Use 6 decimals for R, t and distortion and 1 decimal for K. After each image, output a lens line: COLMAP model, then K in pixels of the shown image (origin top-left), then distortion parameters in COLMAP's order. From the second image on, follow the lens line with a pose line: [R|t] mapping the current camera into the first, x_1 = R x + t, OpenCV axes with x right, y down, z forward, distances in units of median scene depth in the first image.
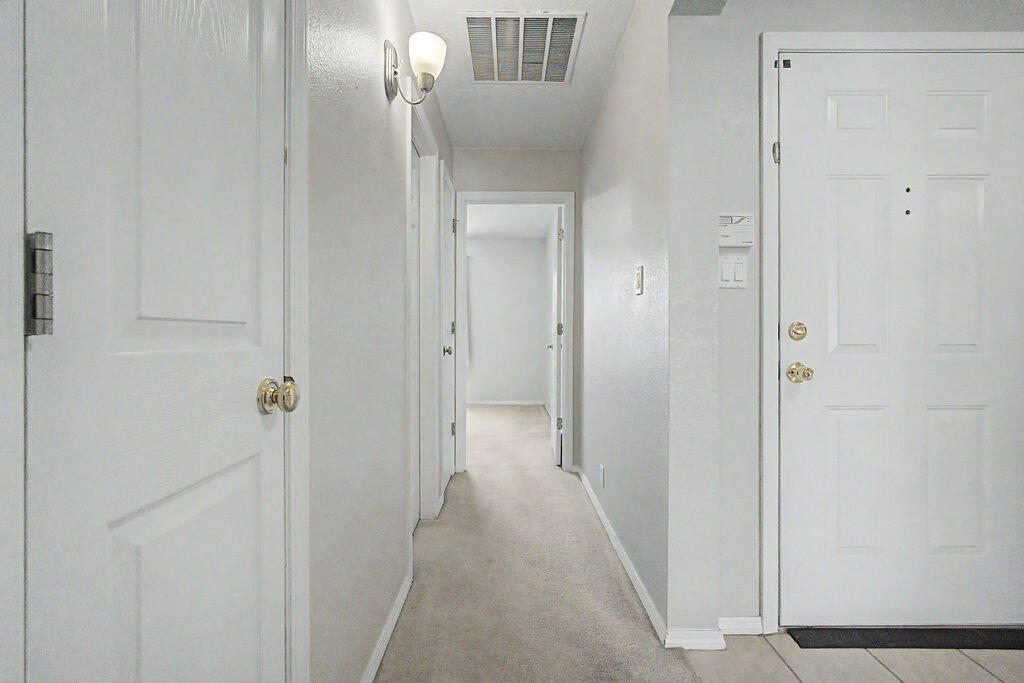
lens RADIAL K [[445.8, 0, 510.5], [0, 445.8, 336.3], [0, 0, 1]] dist [0.001346, 0.000052]
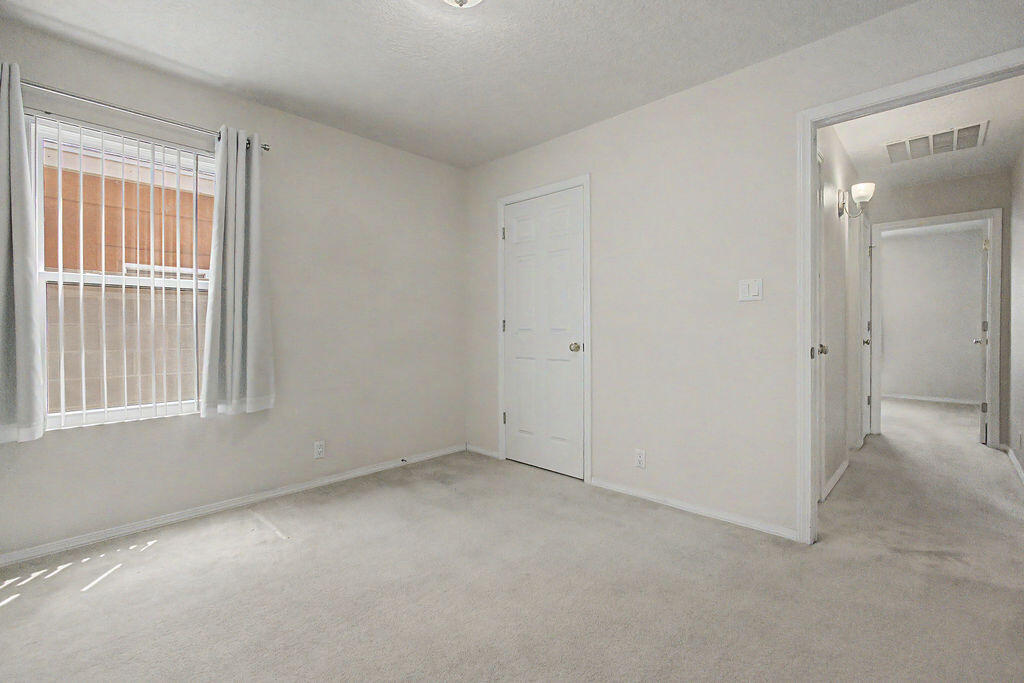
lens RADIAL K [[445.8, 0, 513.1], [0, 445.8, 333.2], [0, 0, 1]] dist [0.001346, 0.000052]
pose [[0.719950, -0.000025, -0.694026, 0.035251], [-0.002637, 0.999993, -0.002771, 0.008604], [0.694021, 0.003826, 0.719944, -0.739386]]
